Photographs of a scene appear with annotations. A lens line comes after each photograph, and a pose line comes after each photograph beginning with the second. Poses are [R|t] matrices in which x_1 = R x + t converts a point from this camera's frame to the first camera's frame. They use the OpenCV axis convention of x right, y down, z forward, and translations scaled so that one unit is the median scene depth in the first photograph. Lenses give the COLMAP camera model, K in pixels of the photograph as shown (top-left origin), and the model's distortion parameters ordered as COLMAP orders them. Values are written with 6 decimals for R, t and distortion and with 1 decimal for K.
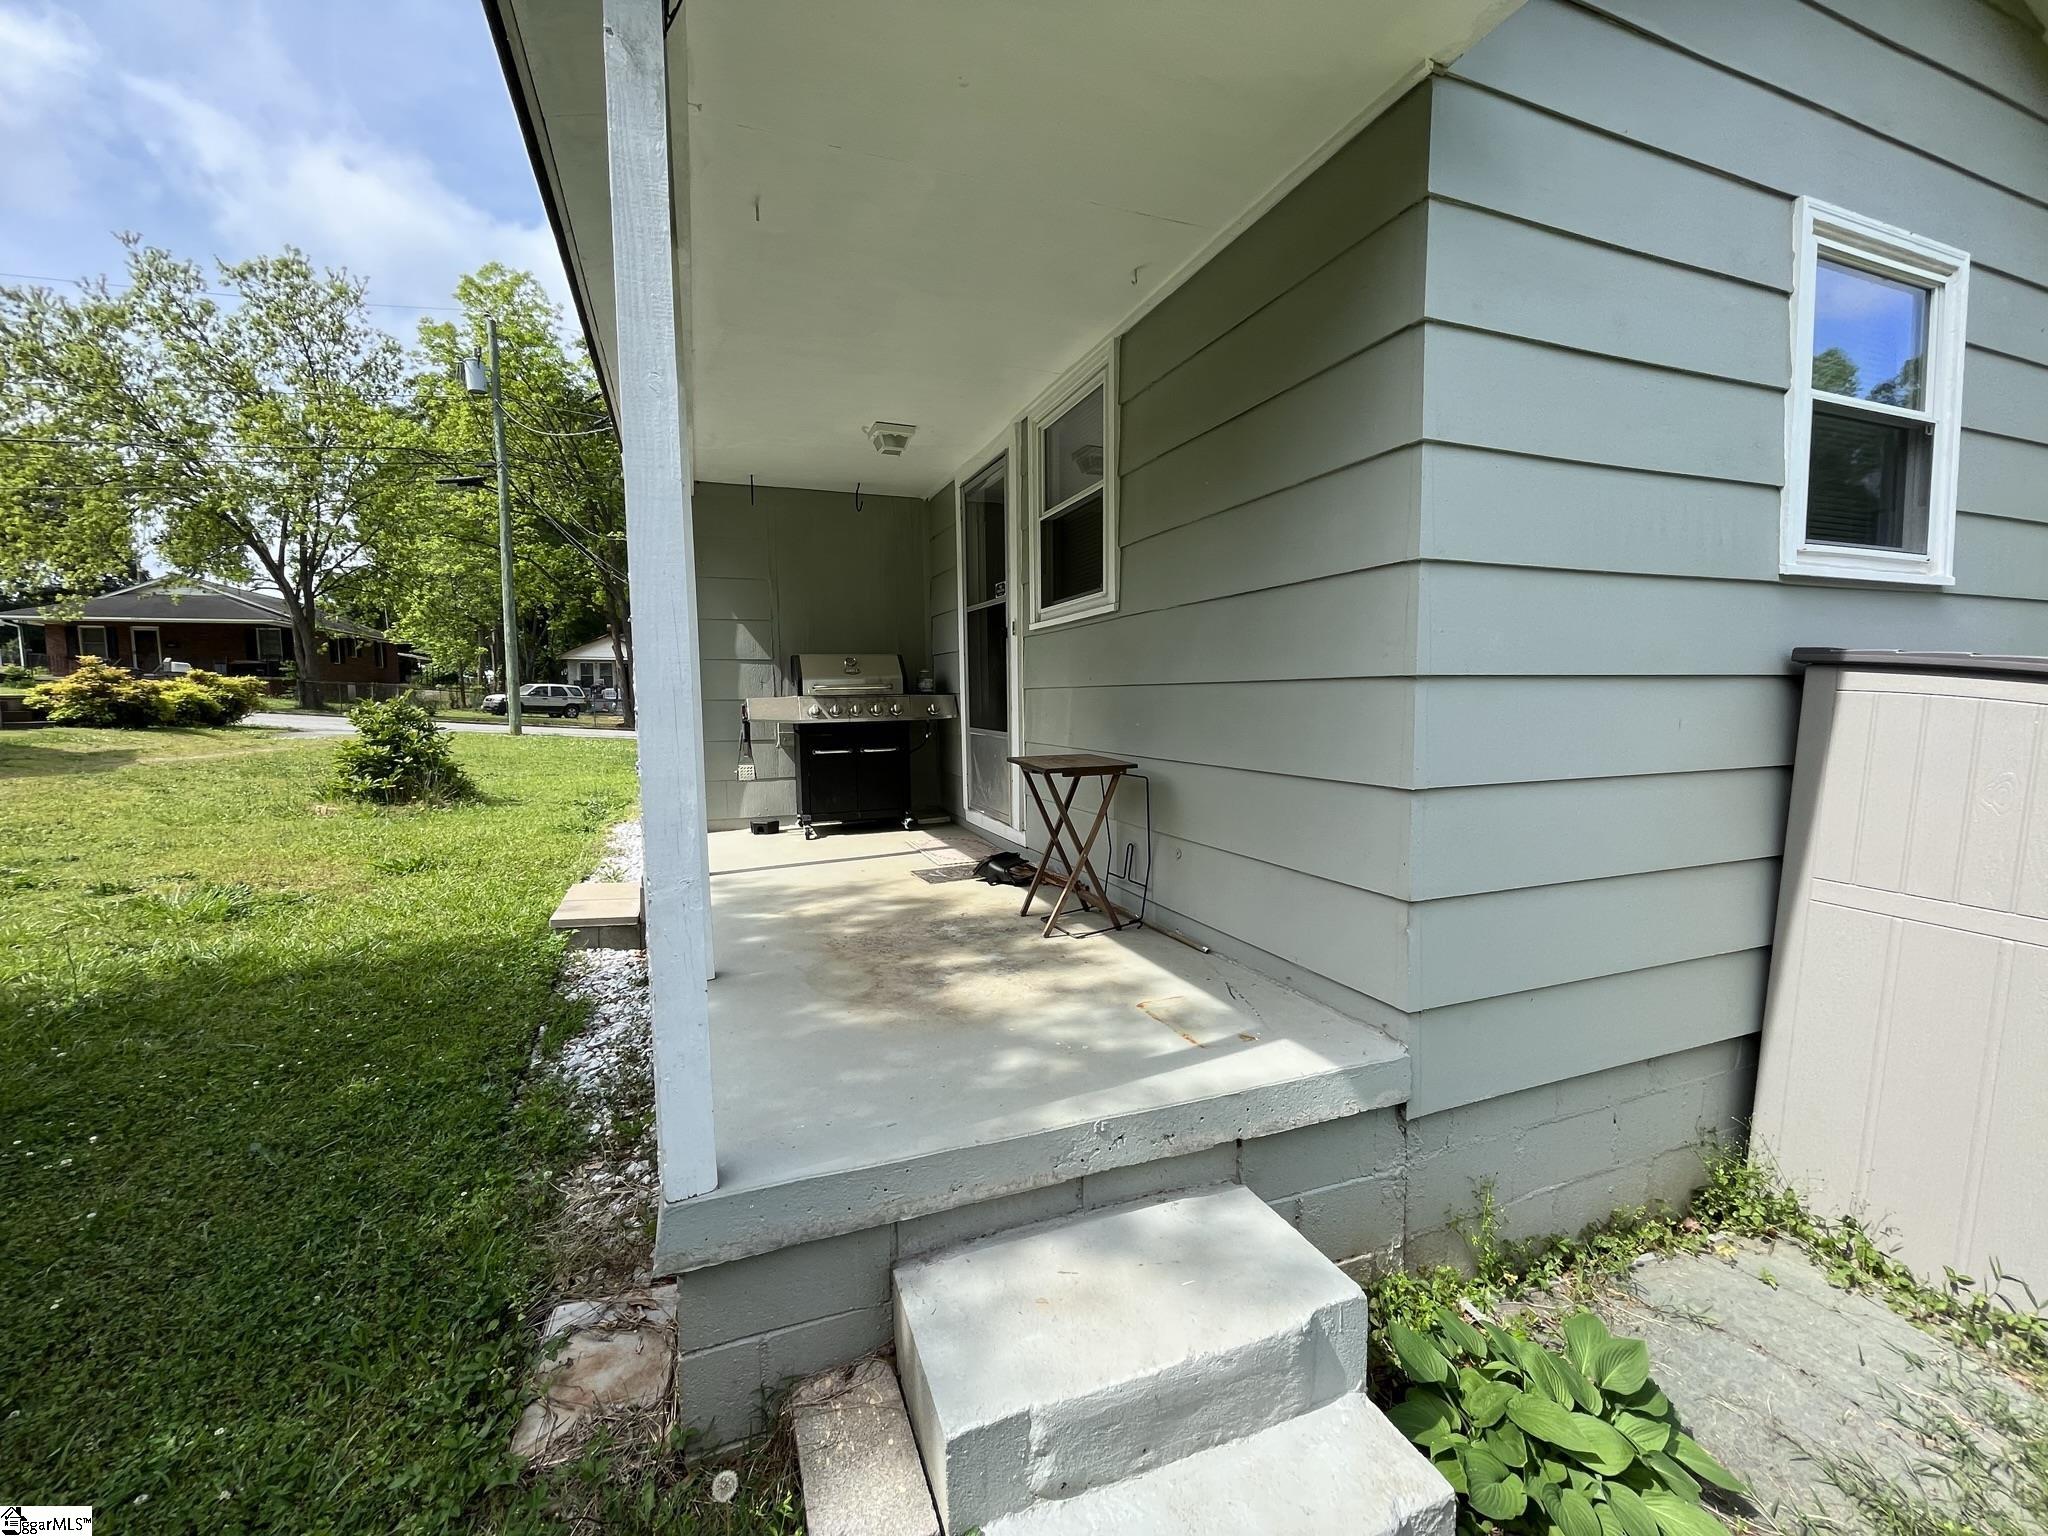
lens RADIAL K [[834.2, 0, 1020.4], [0, 834.2, 760.5], [0, 0, 1]] dist [-0.002581, -0.000449]
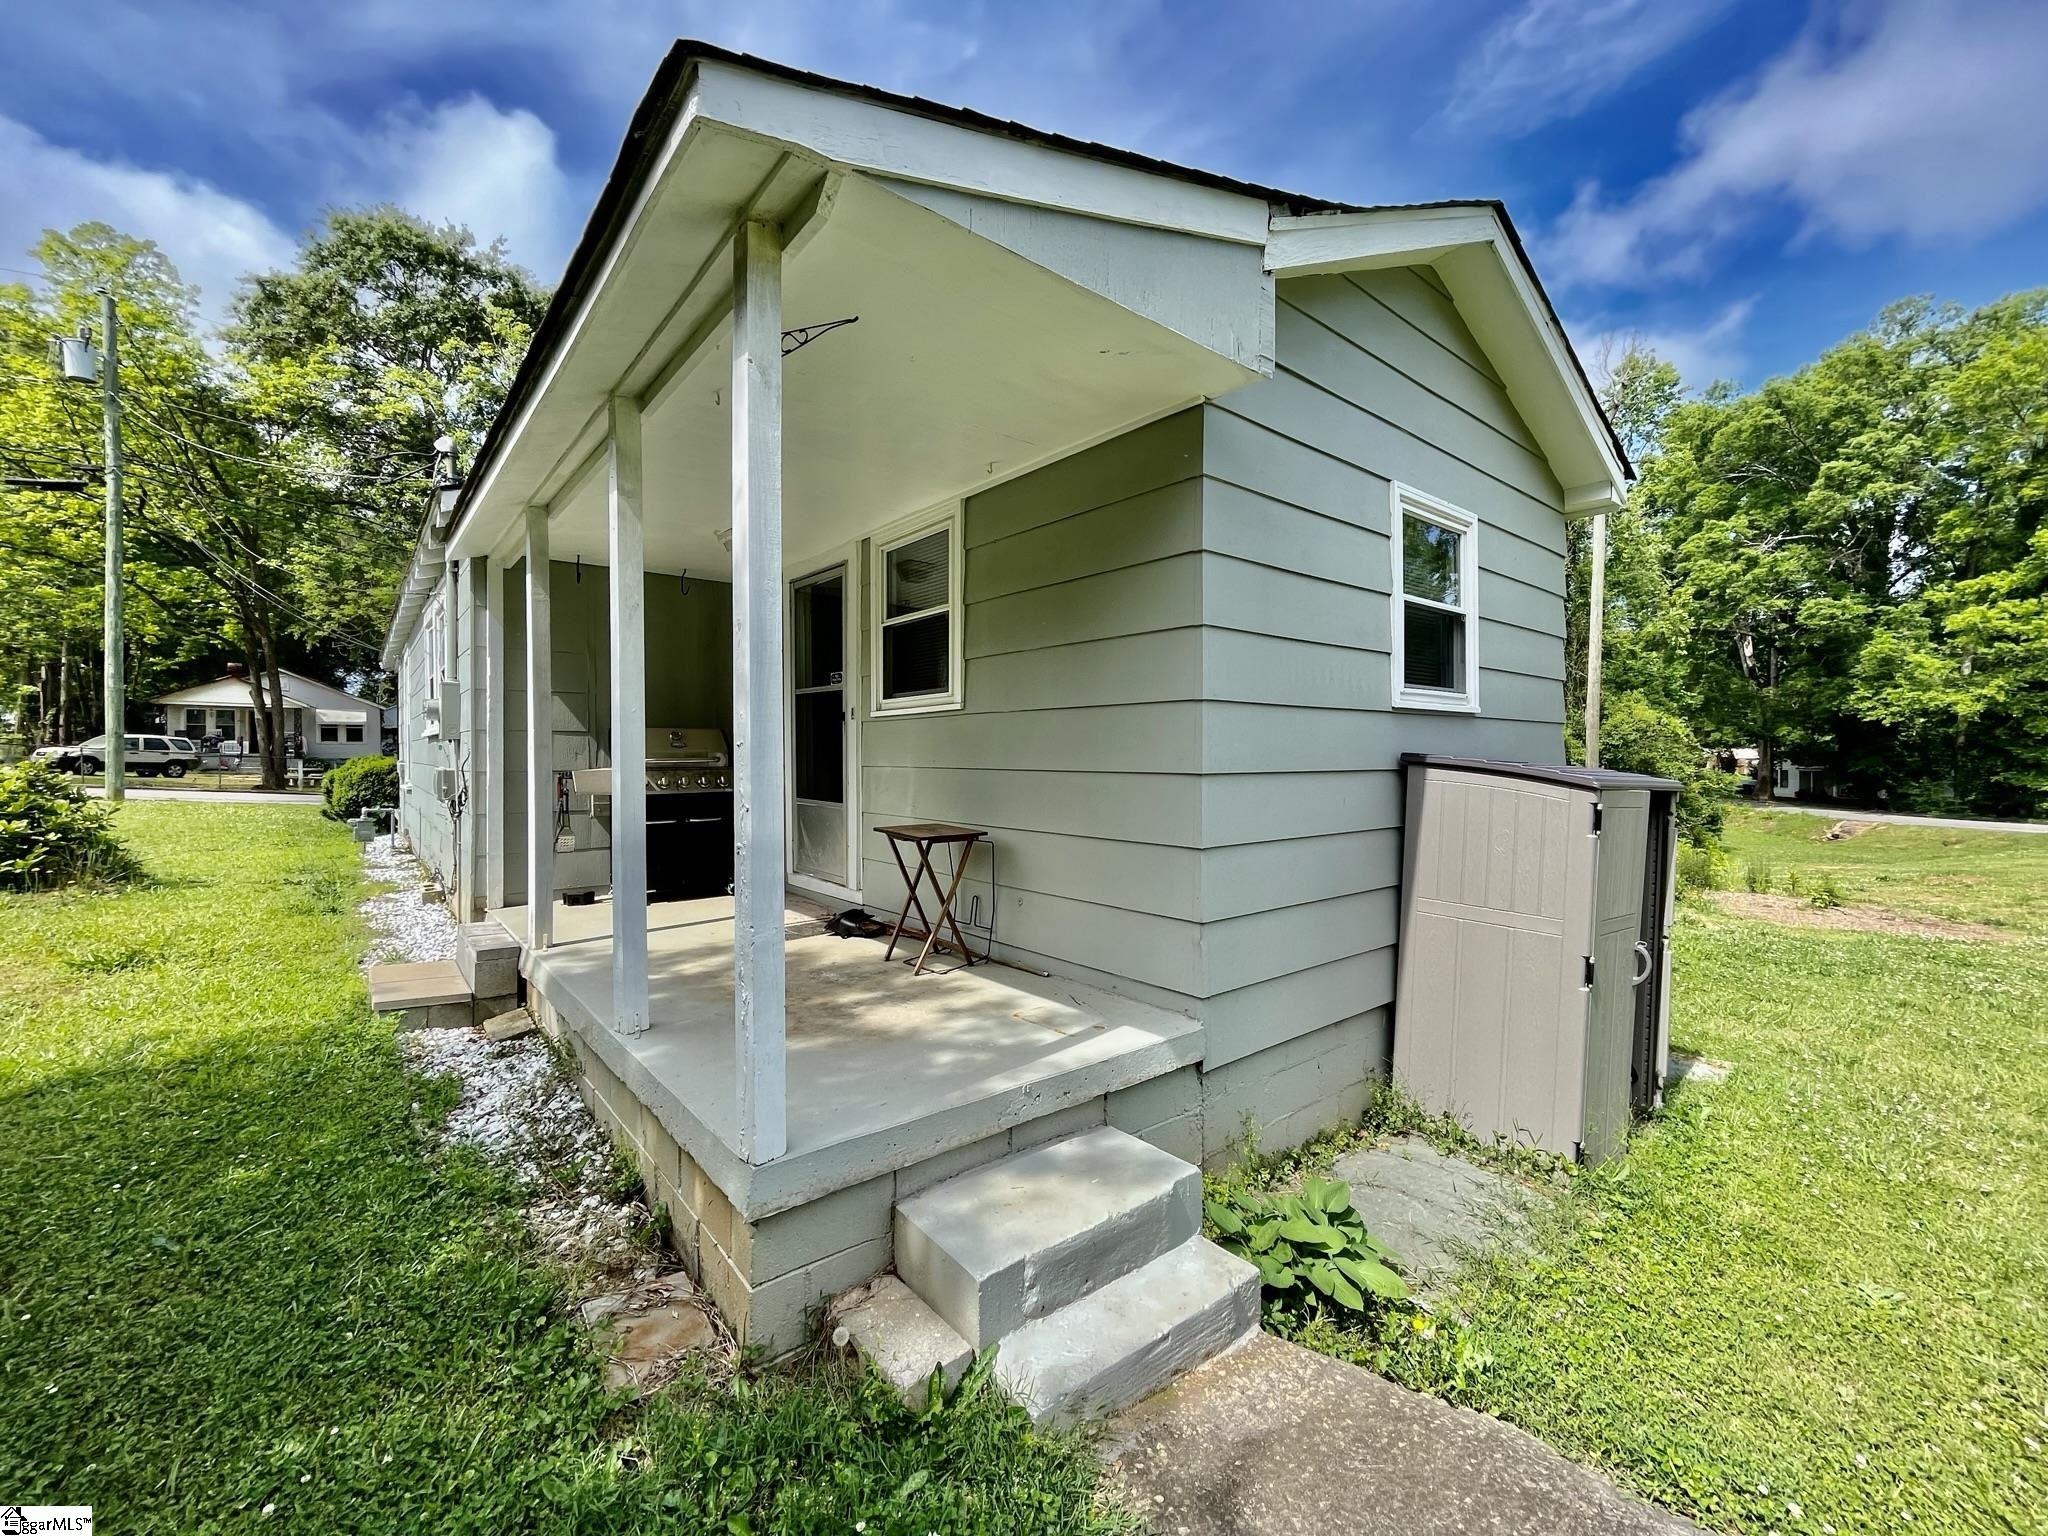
lens RADIAL K [[834.2, 0, 1020.4], [0, 834.2, 760.5], [0, 0, 1]] dist [-0.002581, -0.000449]
pose [[0.950325, 0.007302, 0.311173, -0.257929], [0.014516, 0.997597, -0.067740, -0.020892], [-0.310920, 0.068892, 0.947936, -0.282830]]
